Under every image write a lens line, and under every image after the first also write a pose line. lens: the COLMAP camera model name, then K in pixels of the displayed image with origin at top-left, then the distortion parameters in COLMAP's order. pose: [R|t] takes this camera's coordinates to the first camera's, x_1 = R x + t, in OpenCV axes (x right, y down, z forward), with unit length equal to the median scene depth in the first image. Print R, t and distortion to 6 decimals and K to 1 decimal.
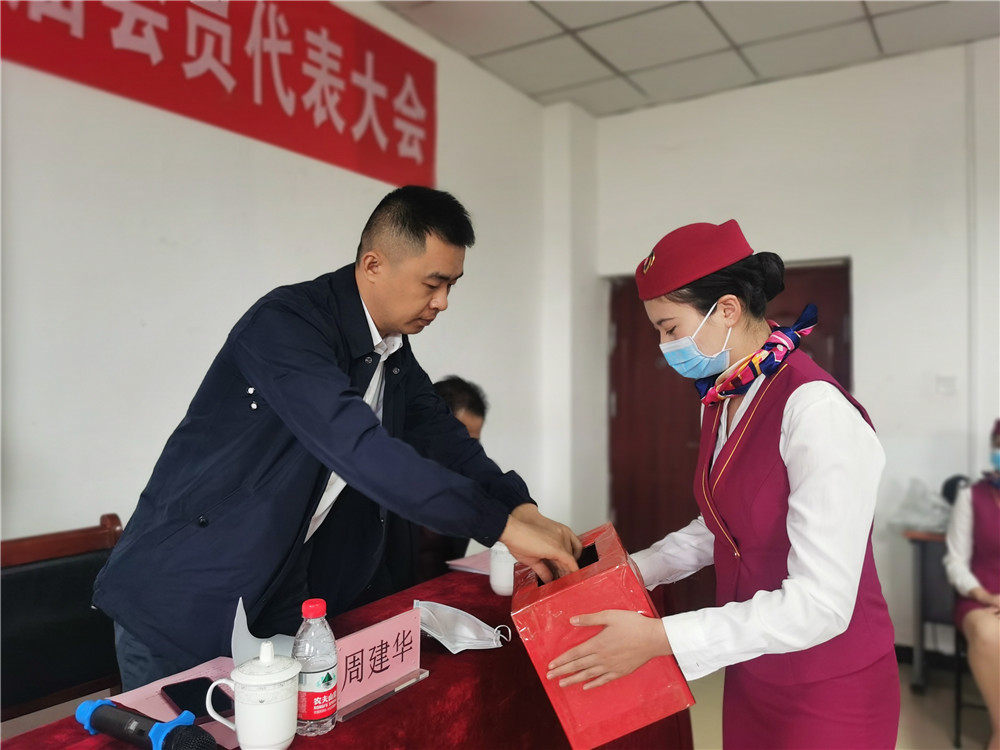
lens RADIAL K [[788.3, 0, 500.0], [0, 788.3, 375.0], [0, 0, 1]] dist [0.055324, -0.108891]
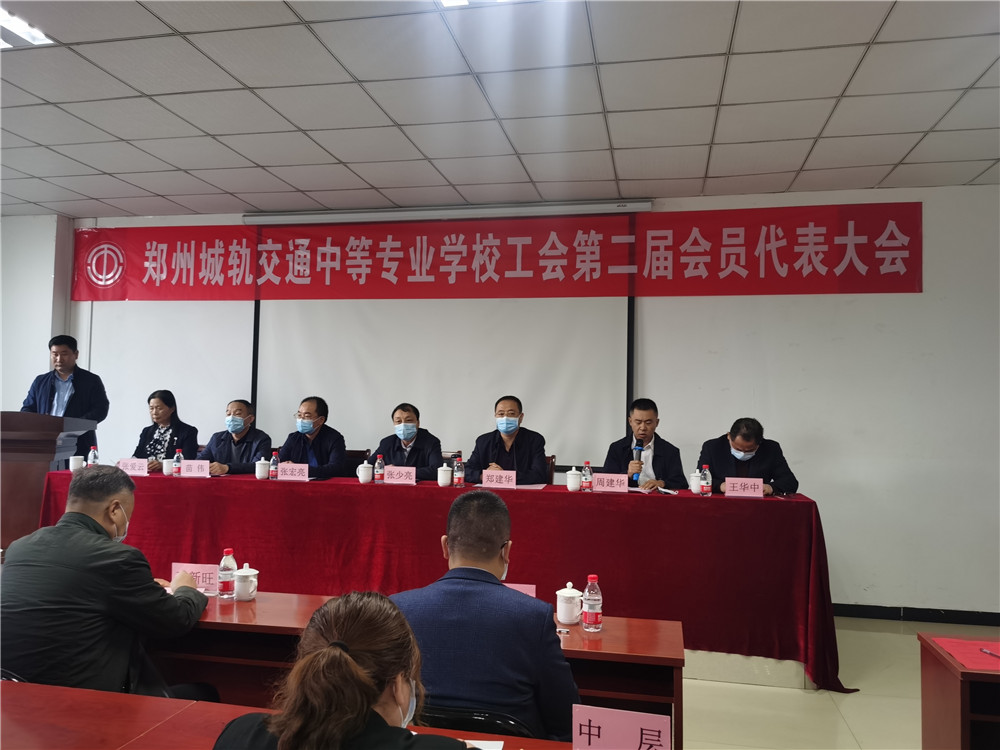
lens RADIAL K [[775.1, 0, 495.4], [0, 775.1, 371.5], [0, 0, 1]] dist [0.043724, 0.005648]
pose [[0.355916, -0.037194, -0.933778, 1.266722], [-0.007681, 0.999057, -0.042721, -0.006238], [0.934486, 0.022378, 0.355295, -0.343094]]
